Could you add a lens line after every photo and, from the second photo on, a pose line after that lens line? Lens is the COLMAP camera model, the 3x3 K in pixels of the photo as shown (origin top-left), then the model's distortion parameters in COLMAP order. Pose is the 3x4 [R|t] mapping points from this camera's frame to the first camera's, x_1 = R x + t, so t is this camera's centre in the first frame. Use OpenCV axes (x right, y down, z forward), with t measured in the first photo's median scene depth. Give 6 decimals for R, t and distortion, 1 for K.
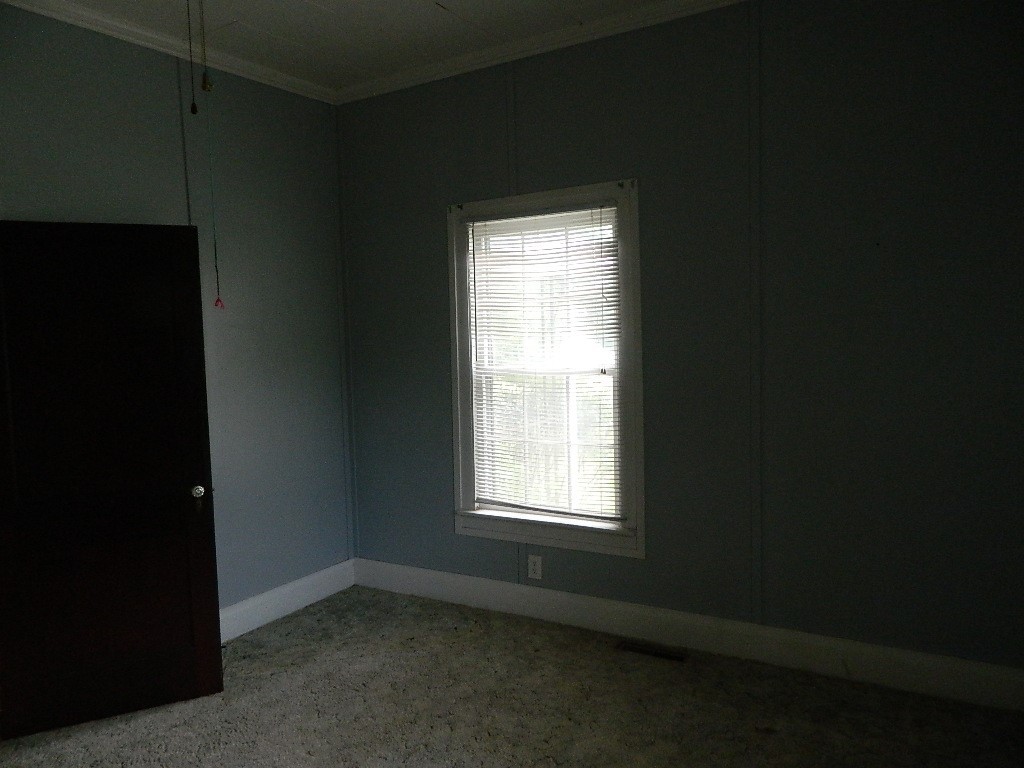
lens RADIAL K [[757.6, 0, 512.3], [0, 757.6, 383.3], [0, 0, 1]] dist [-0.000172, 0.004259]
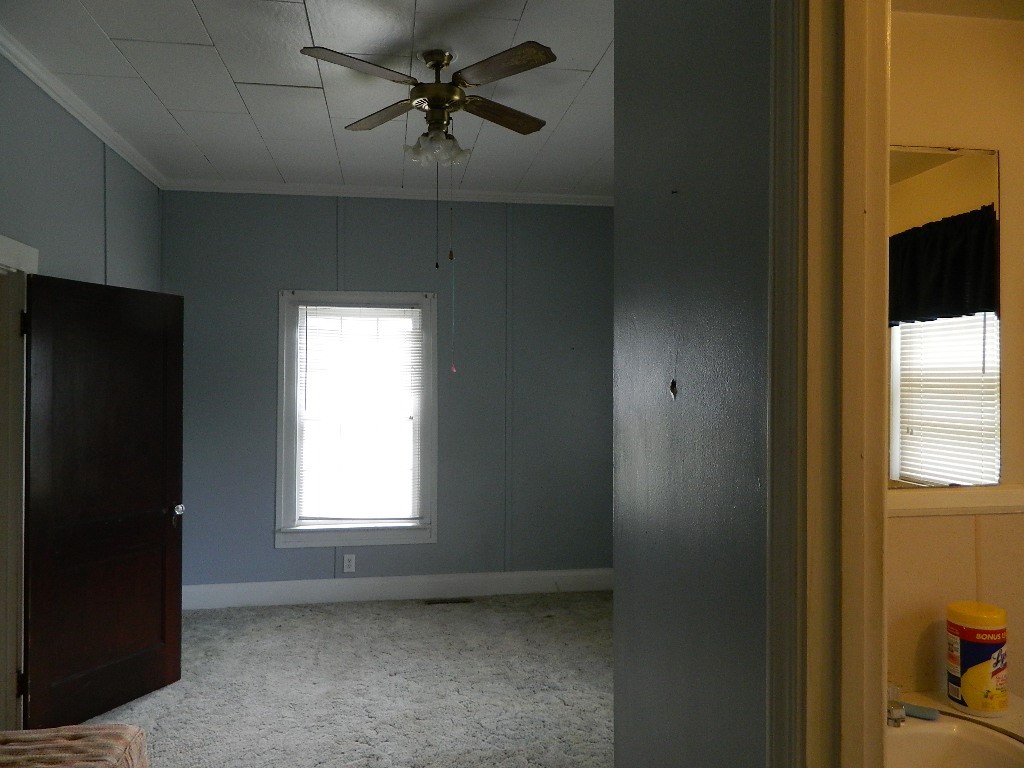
lens RADIAL K [[757.6, 0, 511.3], [0, 757.6, 384.2], [0, 0, 1]] dist [-0.000172, 0.004259]
pose [[0.756933, 0.039478, 0.652299, -0.701194], [0.018994, 0.996423, -0.082346, 0.045052], [-0.653217, 0.074721, 0.753475, -0.249605]]
